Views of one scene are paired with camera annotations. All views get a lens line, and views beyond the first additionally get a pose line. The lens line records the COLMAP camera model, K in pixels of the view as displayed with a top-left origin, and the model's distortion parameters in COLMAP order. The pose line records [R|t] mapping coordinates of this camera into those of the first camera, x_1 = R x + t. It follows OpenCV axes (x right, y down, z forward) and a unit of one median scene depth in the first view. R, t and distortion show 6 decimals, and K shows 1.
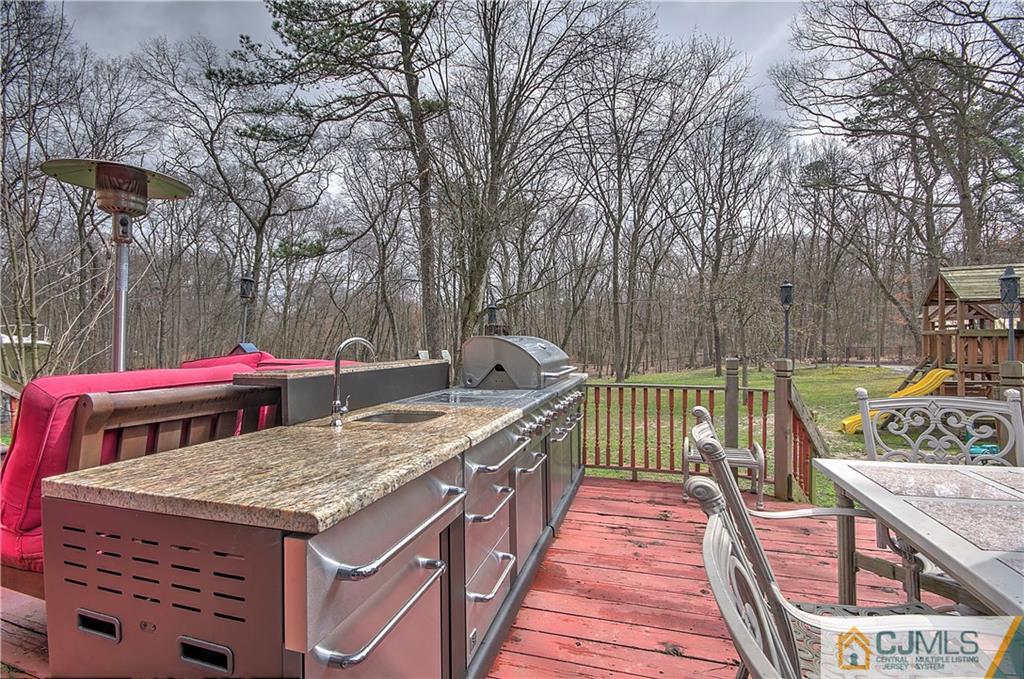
lens RADIAL K [[444.6, 0, 515.4], [0, 444.6, 343.8], [0, 0, 1]] dist [0.003332, -0.000494]
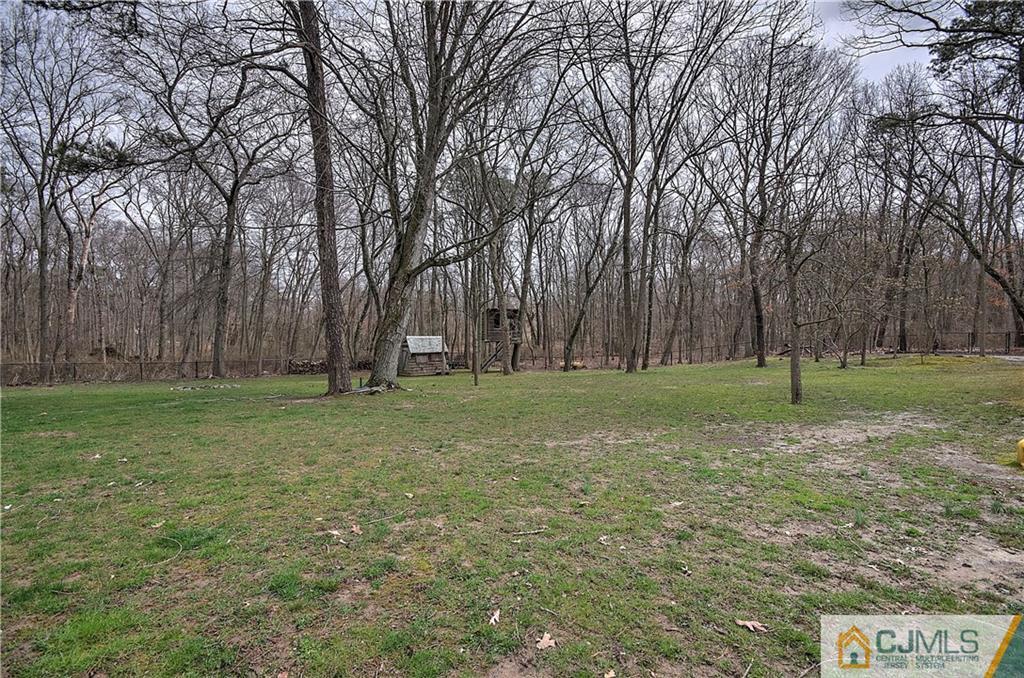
lens RADIAL K [[444.6, 0, 535.4], [0, 444.6, 346.3], [0, 0, 1]] dist [0.003332, -0.000494]
pose [[0.998315, 0.000801, -0.058028, 0.238863], [-0.000144, 0.999936, 0.011327, 0.055805], [0.058034, -0.011299, 0.998251, 0.451471]]
